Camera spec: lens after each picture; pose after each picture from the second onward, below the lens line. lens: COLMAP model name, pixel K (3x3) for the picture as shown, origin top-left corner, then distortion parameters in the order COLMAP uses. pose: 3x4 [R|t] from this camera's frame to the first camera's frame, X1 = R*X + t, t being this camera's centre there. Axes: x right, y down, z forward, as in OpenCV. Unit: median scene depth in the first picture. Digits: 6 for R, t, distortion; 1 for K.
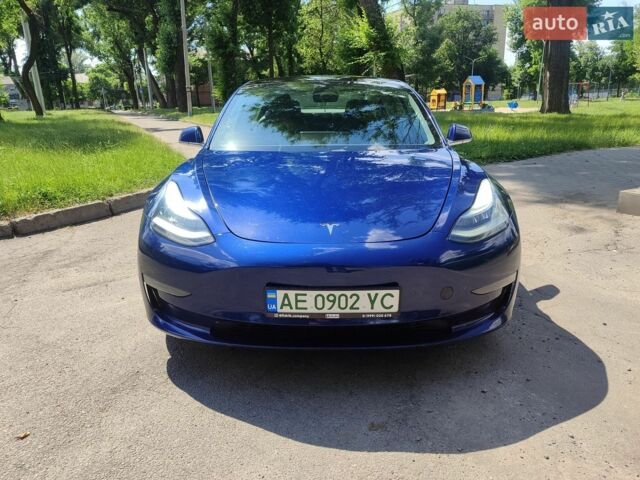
lens RADIAL K [[460.9, 0, 318.4], [0, 460.9, 241.5], [0, 0, 1]] dist [0.006650, 0.004900]
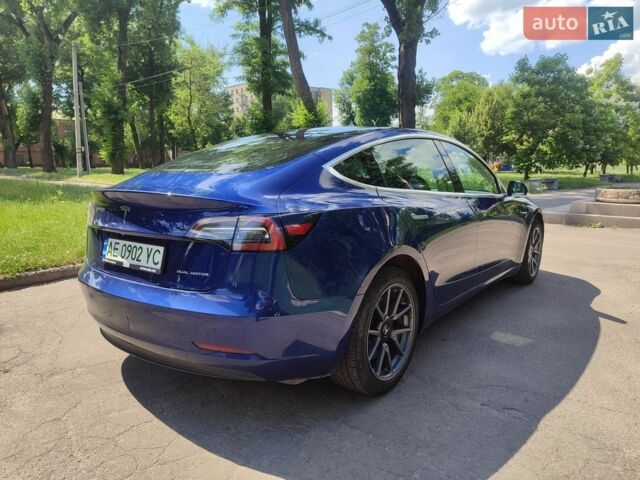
lens RADIAL K [[460.9, 0, 318.4], [0, 460.9, 241.5], [0, 0, 1]] dist [0.006650, 0.004900]
pose [[0.939503, -0.032341, 0.341009, -2.571353], [0.077305, 0.989868, -0.119102, 0.514799], [-0.333702, 0.138259, 0.932485, -1.579125]]
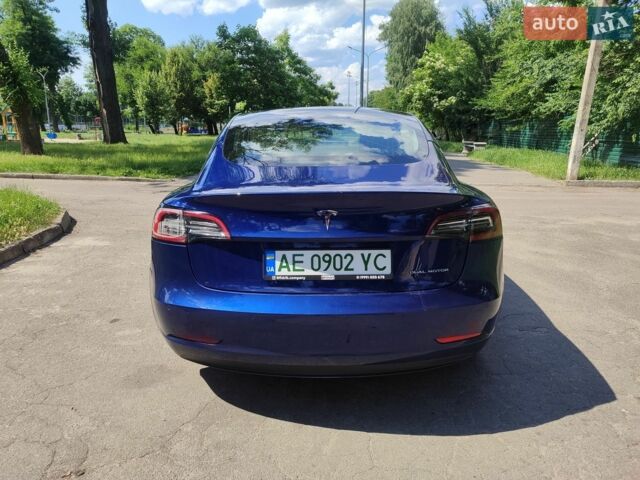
lens RADIAL K [[460.9, 0, 318.4], [0, 460.9, 241.5], [0, 0, 1]] dist [0.006650, 0.004900]
pose [[0.533860, -0.179886, 0.826217, -3.474074], [0.230523, 0.971060, 0.062470, 0.248824], [-0.813543, 0.157112, 0.559878, -0.871685]]
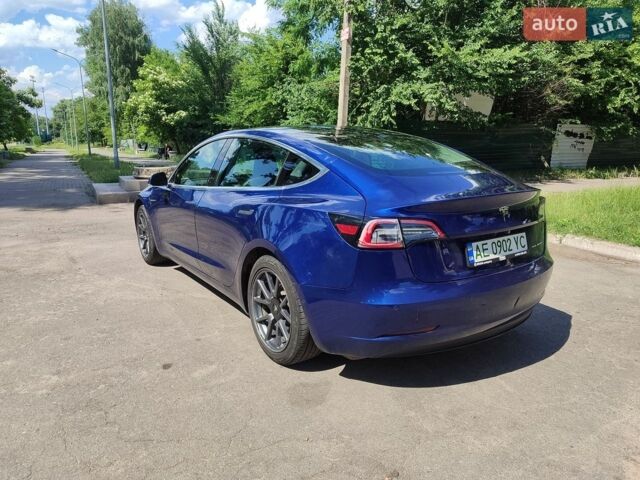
lens RADIAL K [[460.9, 0, 318.4], [0, 460.9, 241.5], [0, 0, 1]] dist [0.006650, 0.004900]
pose [[-0.041768, -0.189926, 0.980910, -3.925430], [0.286418, 0.938285, 0.193869, -0.066242], [-0.957194, 0.289048, 0.015208, 0.176105]]
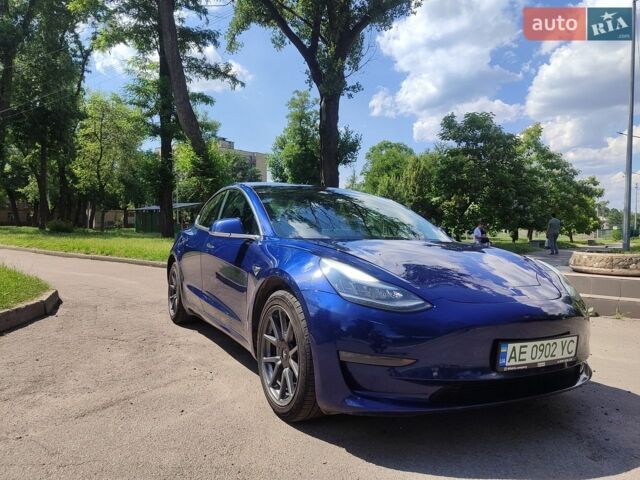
lens RADIAL K [[460.9, 0, 318.4], [0, 460.9, 241.5], [0, 0, 1]] dist [0.006650, 0.004900]
pose [[0.884058, 0.028939, 0.466480, -1.007415], [0.096828, 0.965087, -0.243376, 0.091952], [-0.457237, 0.260327, 0.850391, 0.191581]]
